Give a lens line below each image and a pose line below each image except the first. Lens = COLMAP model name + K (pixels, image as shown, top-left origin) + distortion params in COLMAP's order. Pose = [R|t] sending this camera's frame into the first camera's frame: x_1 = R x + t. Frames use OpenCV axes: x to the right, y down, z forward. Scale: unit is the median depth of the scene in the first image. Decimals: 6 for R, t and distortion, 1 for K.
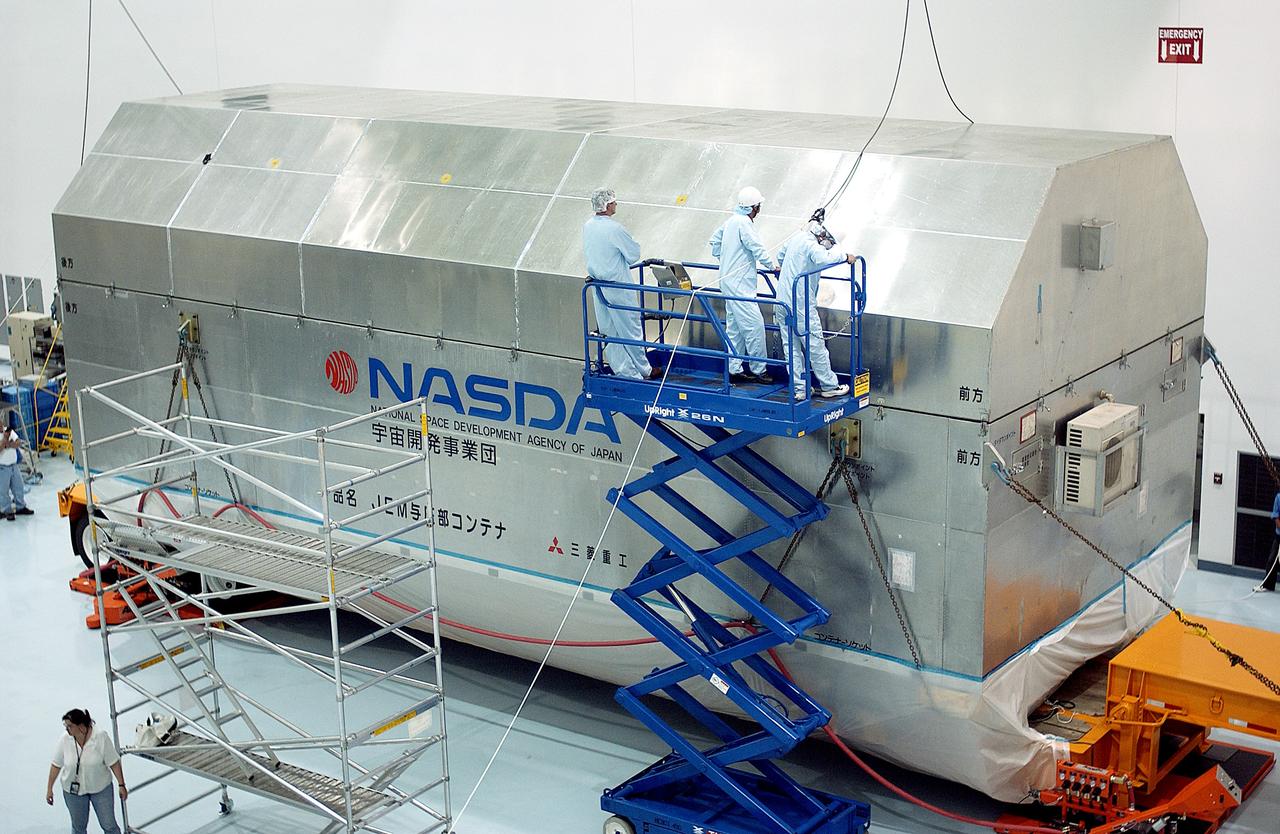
lens RADIAL K [[1966.7, 0, 638.5], [0, 1966.7, 415.0], [0, 0, 1]] dist [-0.104604, 0.000000]
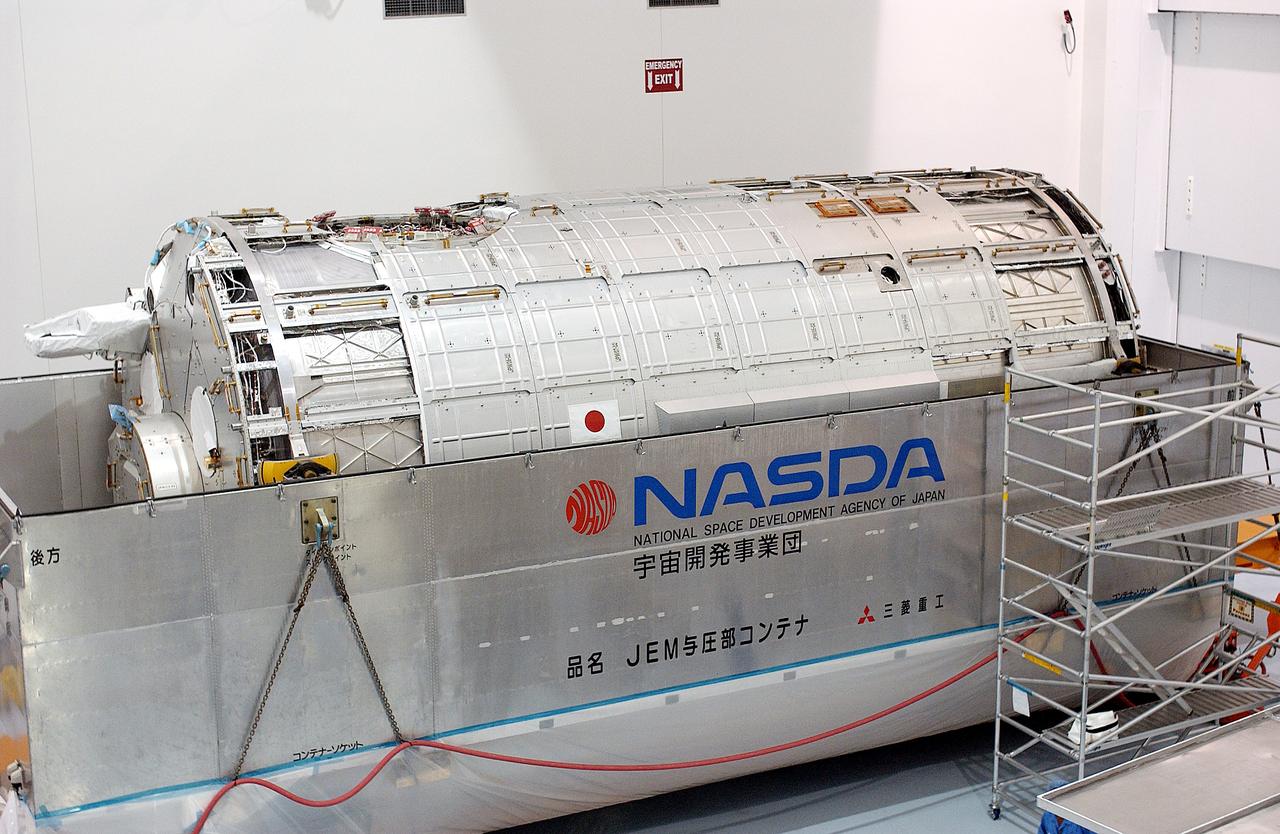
lens RADIAL K [[1966.7, 0, 643.7], [0, 1966.7, 414.1], [0, 0, 1]] dist [-0.104604, 0.000000]
pose [[0.428205, -0.185265, 0.884487, -0.848576], [0.223742, 0.970021, 0.094861, -0.130802], [-0.875546, 0.157277, 0.456819, 0.623521]]
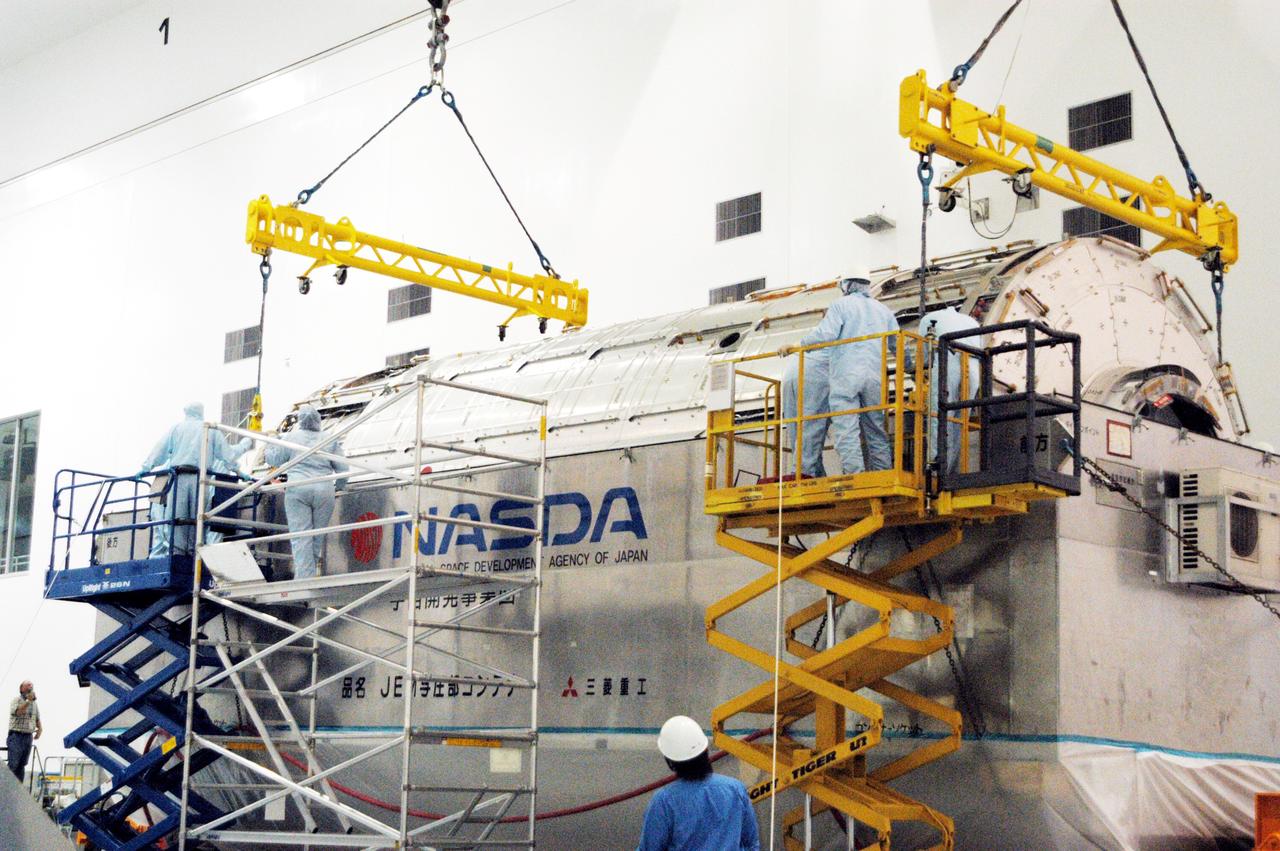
lens RADIAL K [[2034.0, 0, 633.1], [0, 2034.0, 430.0], [0, 0, 1]] dist [0.040742, 0.000000]
pose [[0.986520, 0.023895, -0.161886, 0.114117], [-0.089399, 0.907299, -0.410872, 0.302443], [0.137061, 0.419806, 0.897205, 0.182427]]
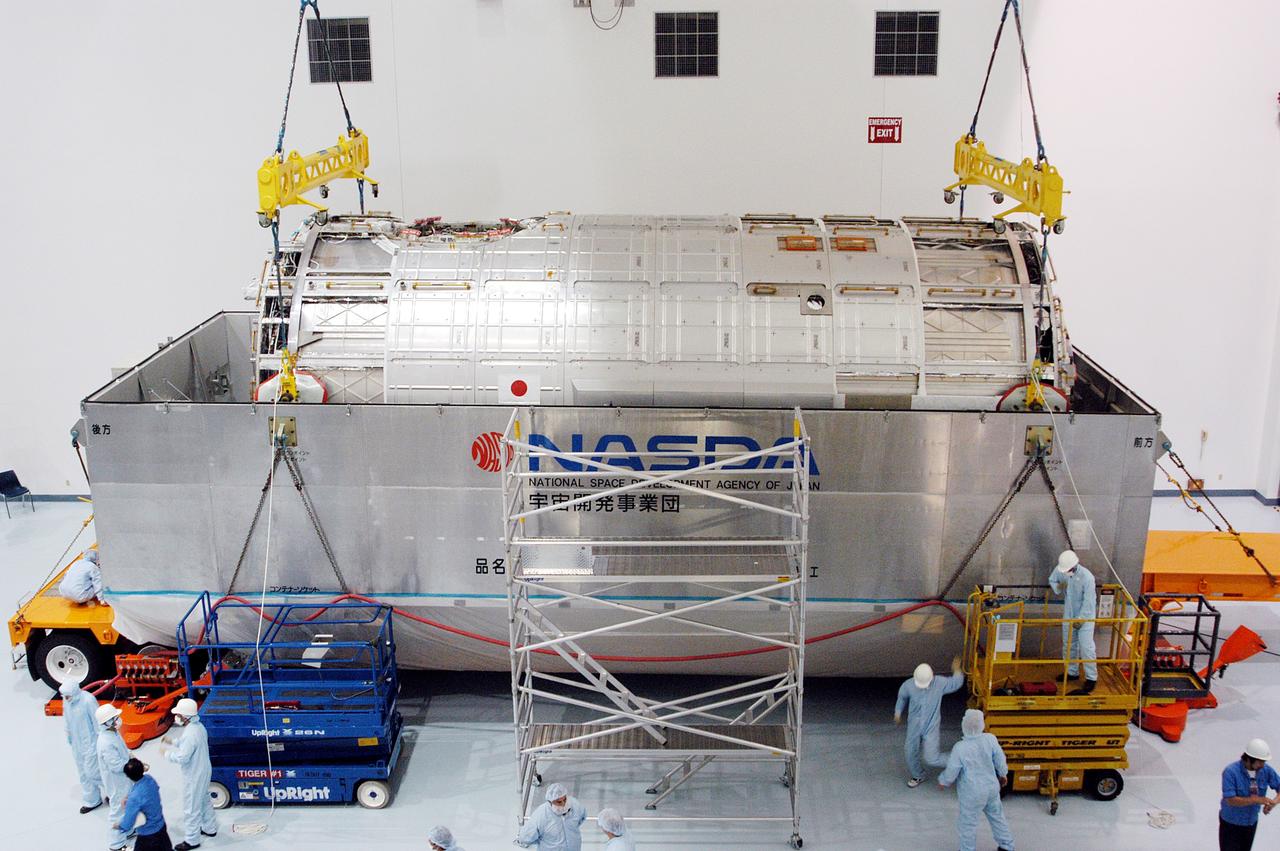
lens RADIAL K [[1345.7, 0, 642.2], [0, 1345.7, 461.7], [0, 0, 1]] dist [-0.092277, 0.000000]
pose [[0.816231, -0.154258, 0.556751, -0.498829], [0.127506, 0.988031, 0.086820, -0.070547], [-0.563480, 0.000123, 0.826130, 0.358935]]
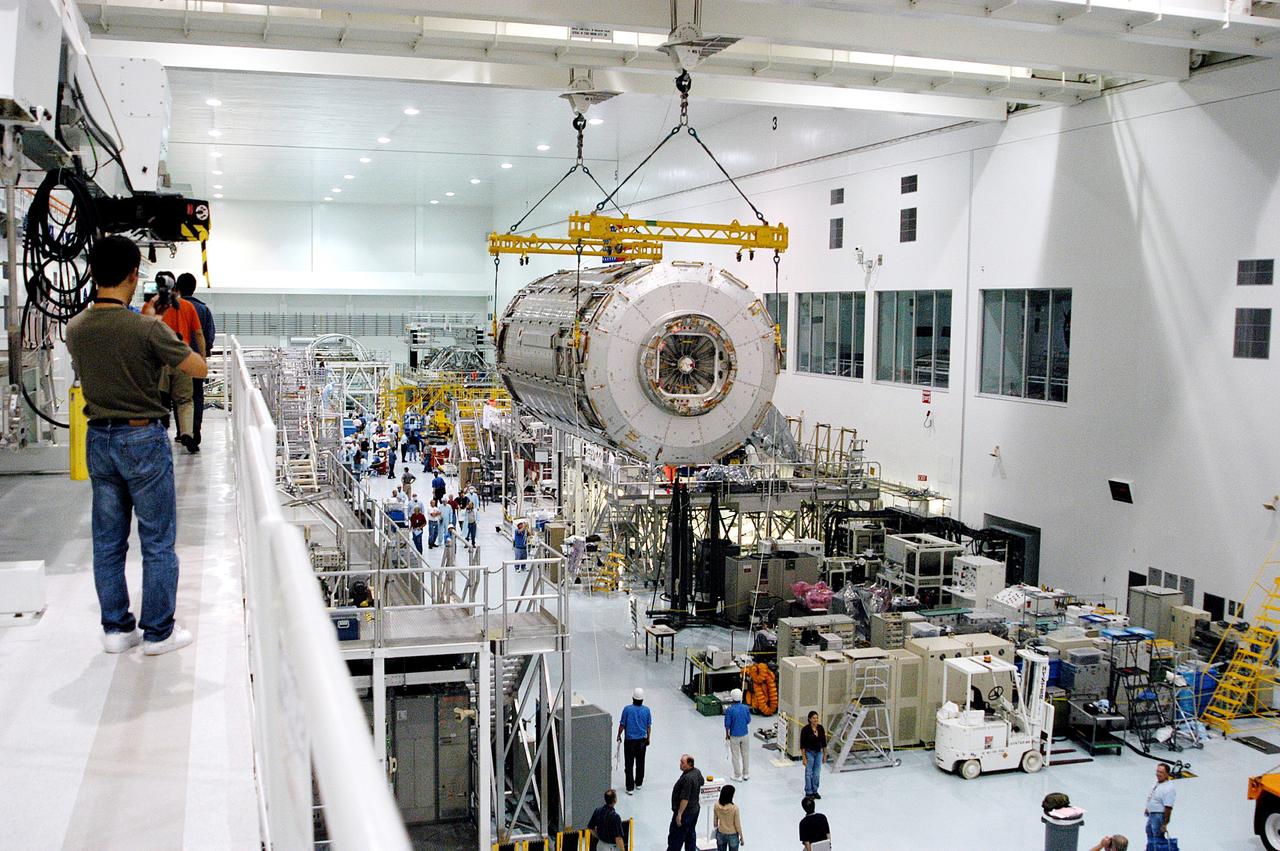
lens RADIAL K [[1345.7, 0, 645.4], [0, 1345.7, 428.1], [0, 0, 1]] dist [-0.092277, 0.000000]
pose [[0.808236, 0.098225, -0.580608, -0.194794], [-0.188841, 0.977149, -0.097566, -0.026602], [0.557757, 0.188499, 0.808316, 0.140770]]
